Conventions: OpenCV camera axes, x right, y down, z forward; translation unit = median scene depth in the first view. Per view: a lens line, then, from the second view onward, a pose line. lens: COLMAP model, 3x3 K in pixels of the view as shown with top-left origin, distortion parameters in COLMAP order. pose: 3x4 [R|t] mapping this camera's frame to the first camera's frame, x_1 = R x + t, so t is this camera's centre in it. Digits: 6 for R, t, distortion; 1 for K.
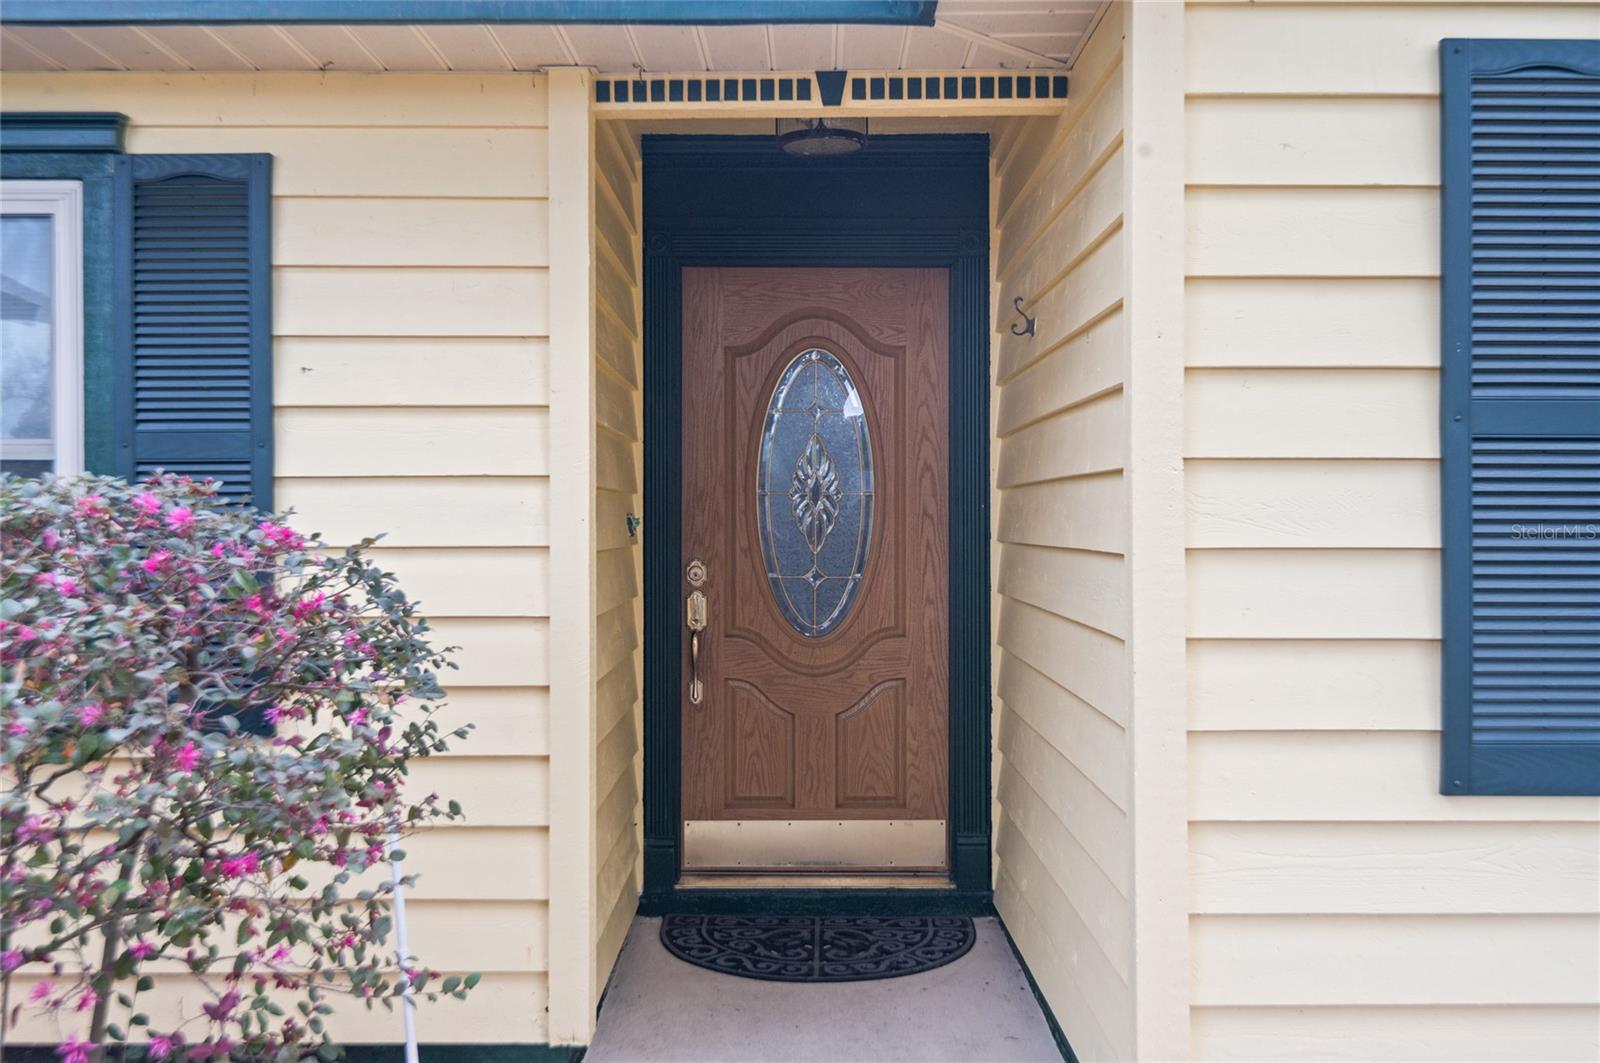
lens RADIAL K [[1529.8, 0, 796.9], [0, 1529.8, 501.0], [0, 0, 1]] dist [0.045058, -0.004754]
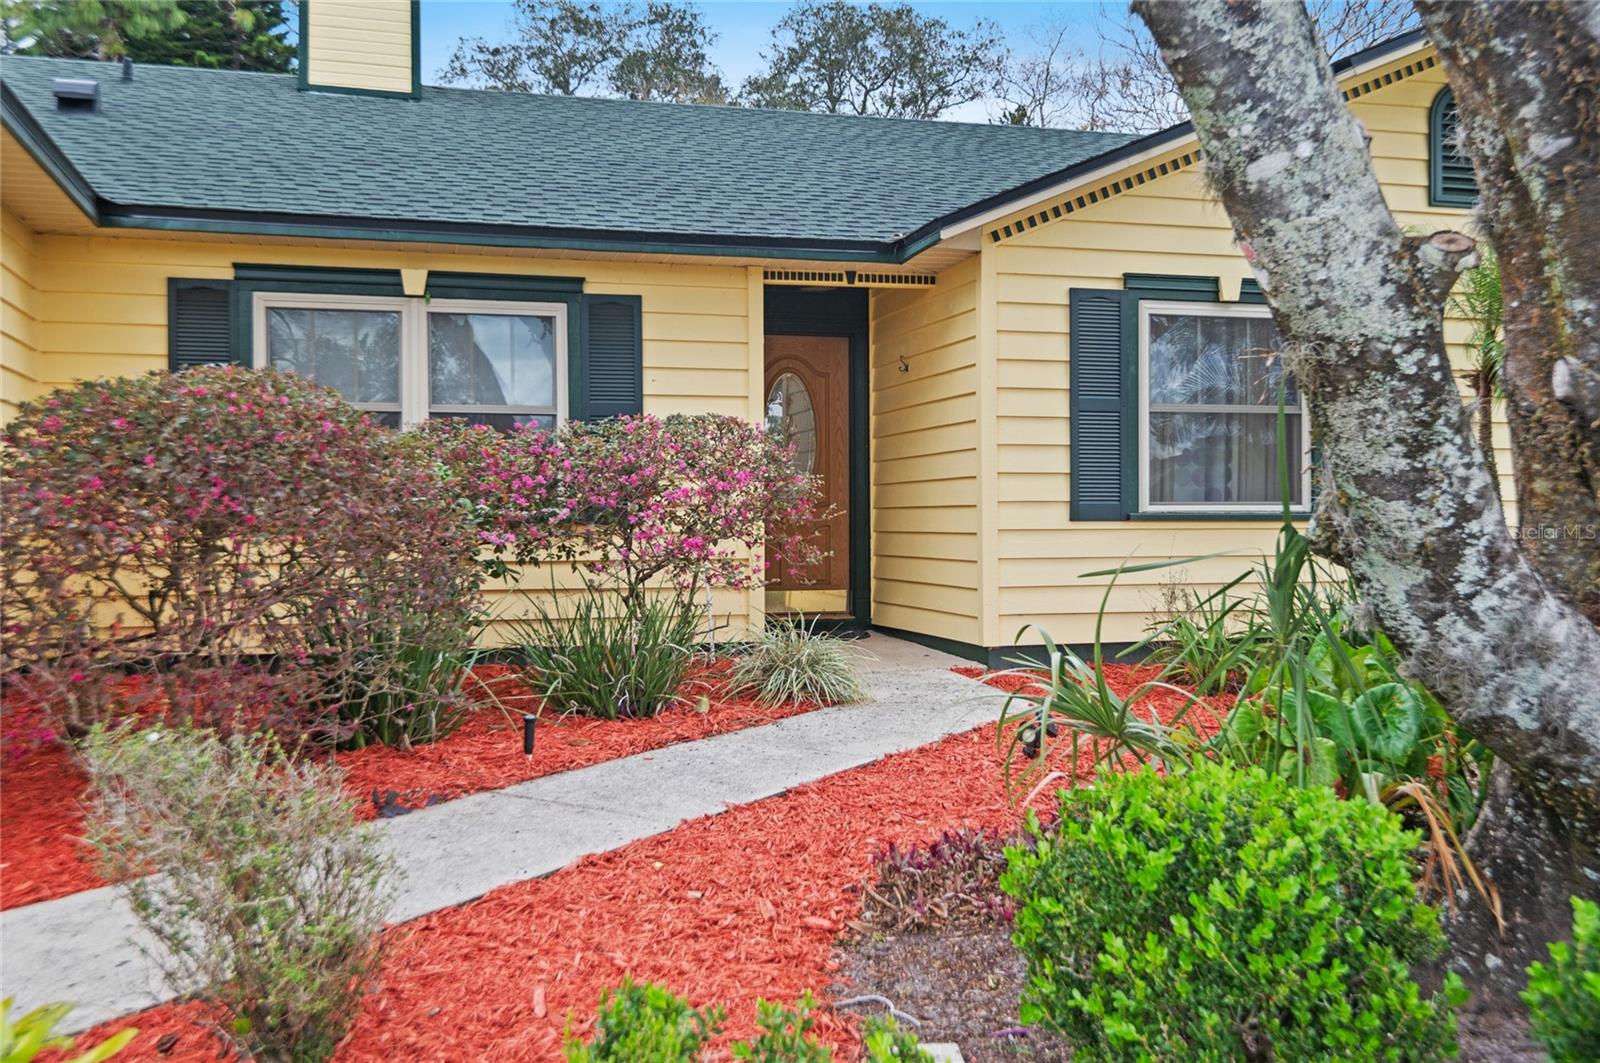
lens RADIAL K [[1529.8, 0, 796.9], [0, 1529.8, 501.0], [0, 0, 1]] dist [0.045058, -0.004754]
pose [[0.965214, 0.001754, 0.261454, -0.752612], [-0.000653, 0.999991, -0.004299, 0.125309], [-0.261459, 0.003979, 0.965206, -1.506486]]
